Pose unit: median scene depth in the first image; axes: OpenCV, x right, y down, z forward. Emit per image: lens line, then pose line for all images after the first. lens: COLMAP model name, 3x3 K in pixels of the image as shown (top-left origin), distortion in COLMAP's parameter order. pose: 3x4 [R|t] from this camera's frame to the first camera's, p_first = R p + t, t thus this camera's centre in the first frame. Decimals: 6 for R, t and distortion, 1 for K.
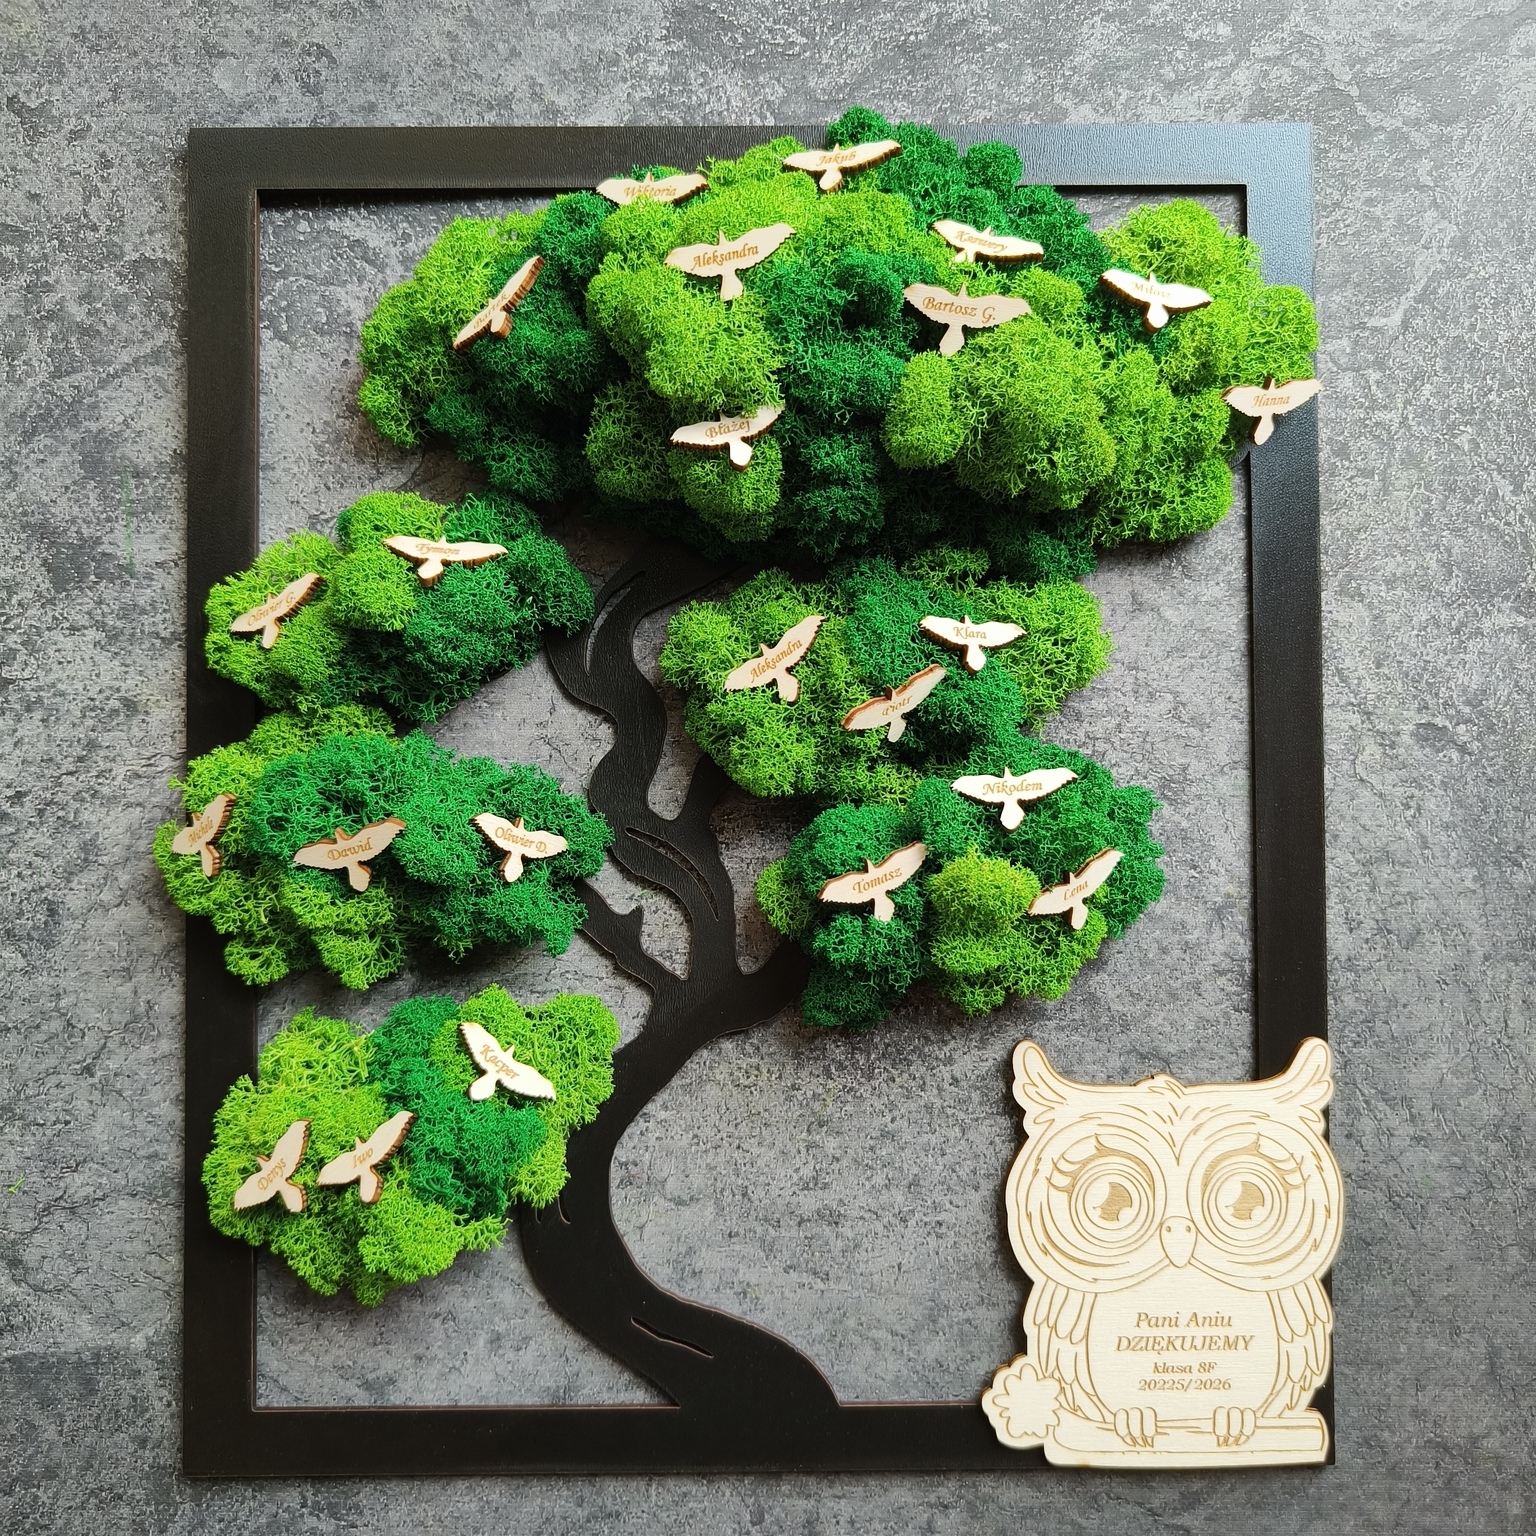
lens RADIAL K [[1431.6, 0, 768.0], [0, 1431.6, 768.0], [0, 0, 1]] dist [-0.013693, 0.007064]
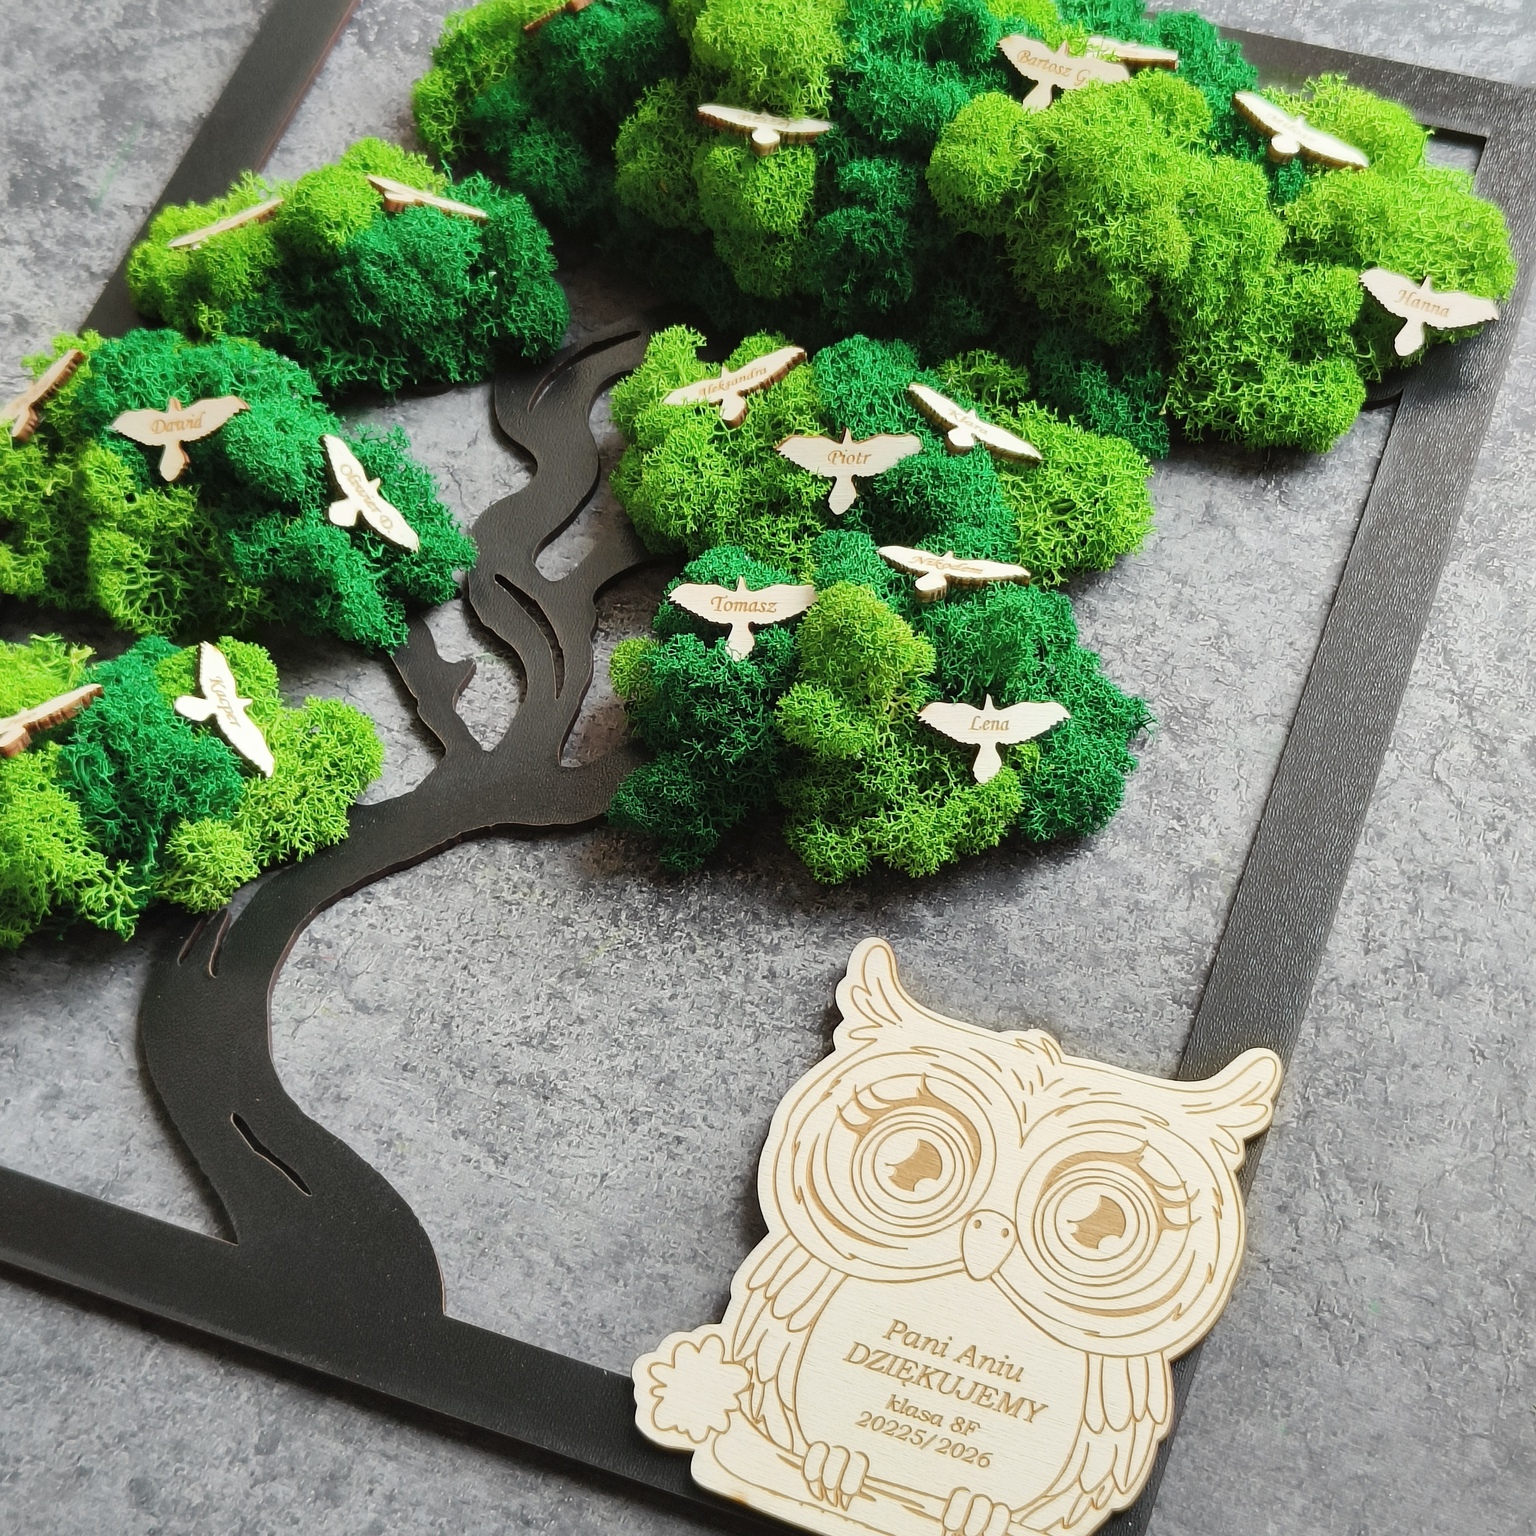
lens RADIAL K [[2765.3, 0, 764.1], [0, 2765.3, 857.0], [0, 0, 1]] dist [0.126463, -0.454229]
pose [[0.929296, 0.275704, -0.245756, 0.462933], [-0.356808, 0.842011, -0.404605, 0.749227], [0.095378, 0.463685, 0.880851, -0.267367]]
